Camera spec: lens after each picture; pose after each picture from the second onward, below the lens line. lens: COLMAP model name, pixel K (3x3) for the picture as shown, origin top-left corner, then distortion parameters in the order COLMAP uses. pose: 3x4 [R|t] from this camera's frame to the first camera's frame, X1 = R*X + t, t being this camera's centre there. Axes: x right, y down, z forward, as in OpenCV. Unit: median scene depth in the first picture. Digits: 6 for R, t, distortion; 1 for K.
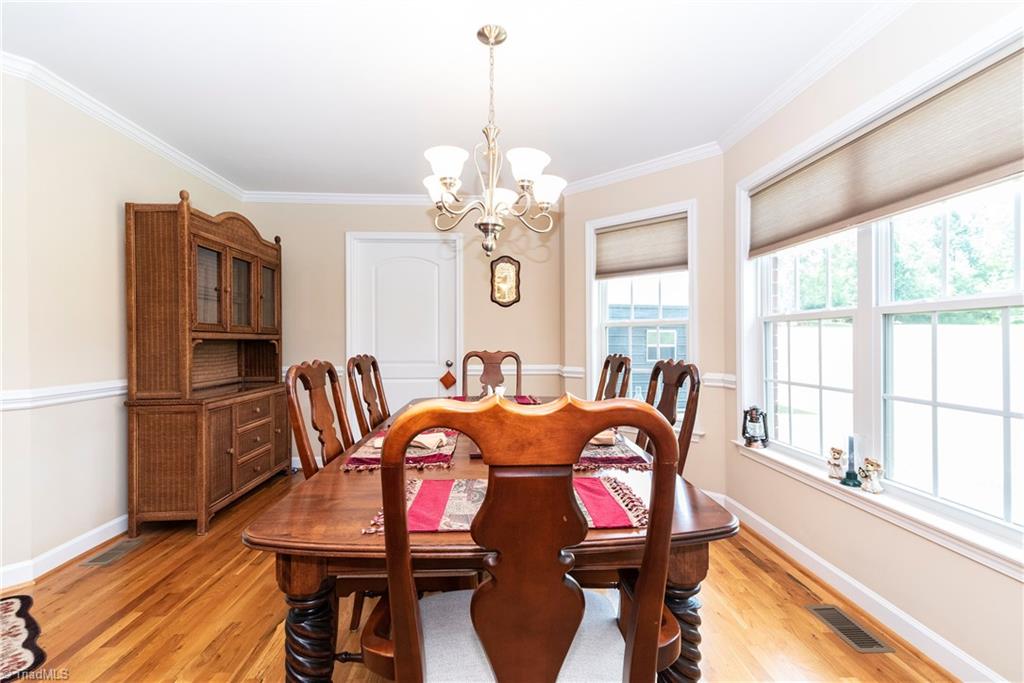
lens RADIAL K [[461.2, 0, 506.7], [0, 461.2, 340.2], [0, 0, 1]] dist [0.021260, -0.001397]
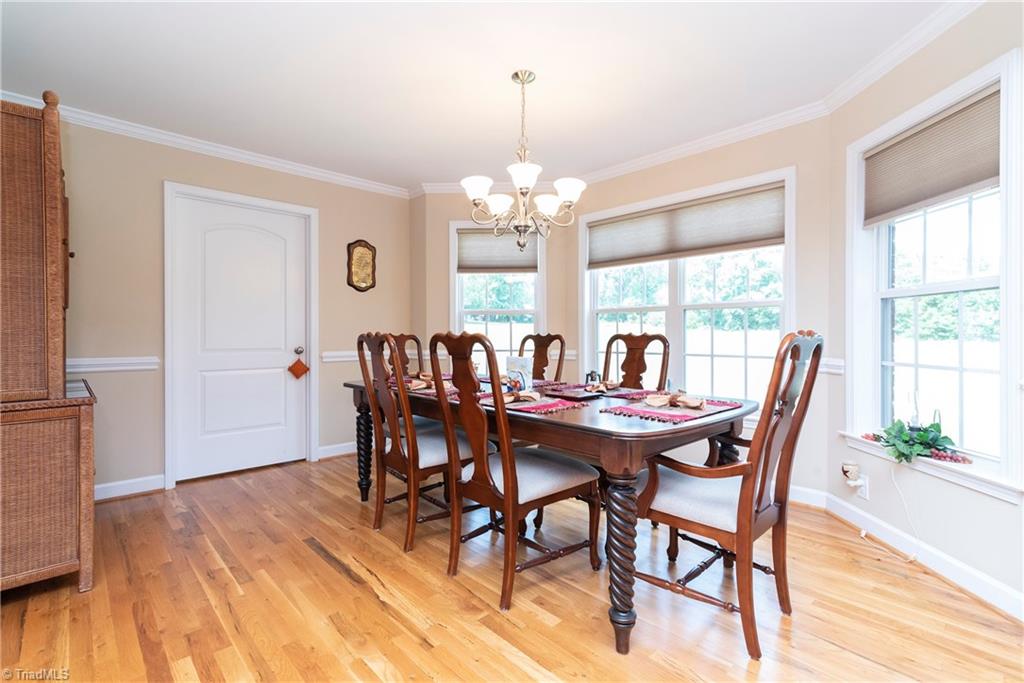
lens RADIAL K [[461.2, 0, 521.4], [0, 461.2, 334.8], [0, 0, 1]] dist [0.021260, -0.001397]
pose [[0.759366, 0.000120, 0.650664, -0.581639], [-0.000308, 1.000000, 0.000175, 0.029580], [-0.650664, -0.000334, 0.759366, 0.032128]]
